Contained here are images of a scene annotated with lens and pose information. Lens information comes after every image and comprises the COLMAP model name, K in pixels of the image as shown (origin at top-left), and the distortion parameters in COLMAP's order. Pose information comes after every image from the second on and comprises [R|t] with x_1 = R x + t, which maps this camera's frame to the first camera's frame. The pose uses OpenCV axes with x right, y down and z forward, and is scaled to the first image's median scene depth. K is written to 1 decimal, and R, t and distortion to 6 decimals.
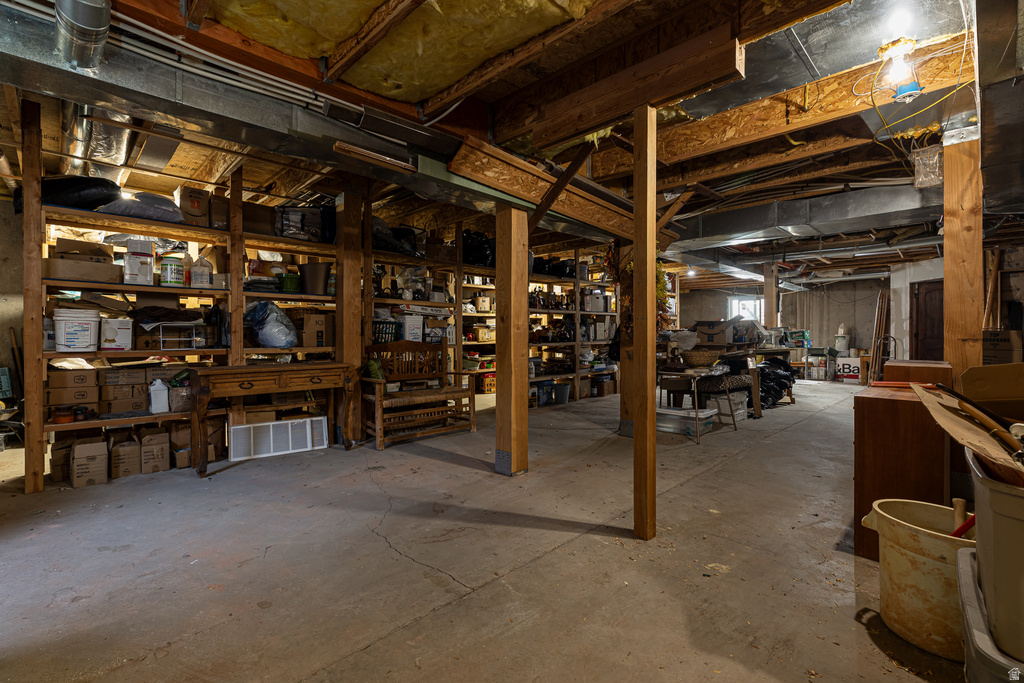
lens RADIAL K [[458.5, 0, 512.9], [0, 458.5, 339.9], [0, 0, 1]] dist [0.002887, 0.000065]
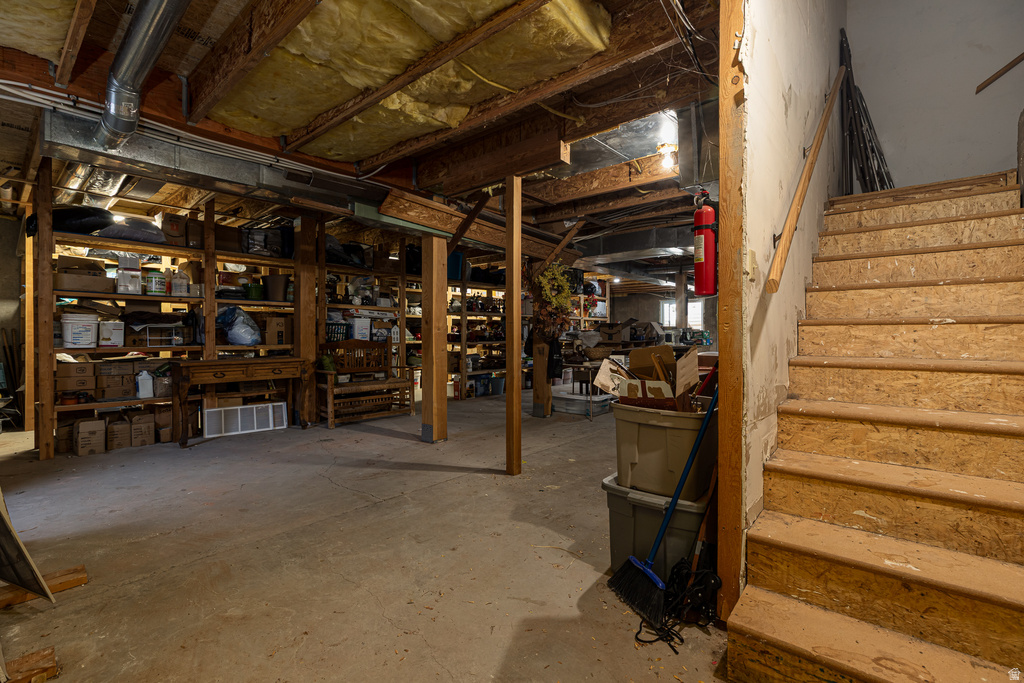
lens RADIAL K [[458.5, 0, 510.6], [0, 458.5, 339.1], [0, 0, 1]] dist [0.002887, 0.000065]
pose [[0.997655, -0.001640, 0.068423, 0.127161], [0.001785, 0.999996, -0.002061, 0.005857], [-0.068419, 0.002178, 0.997654, -0.308530]]
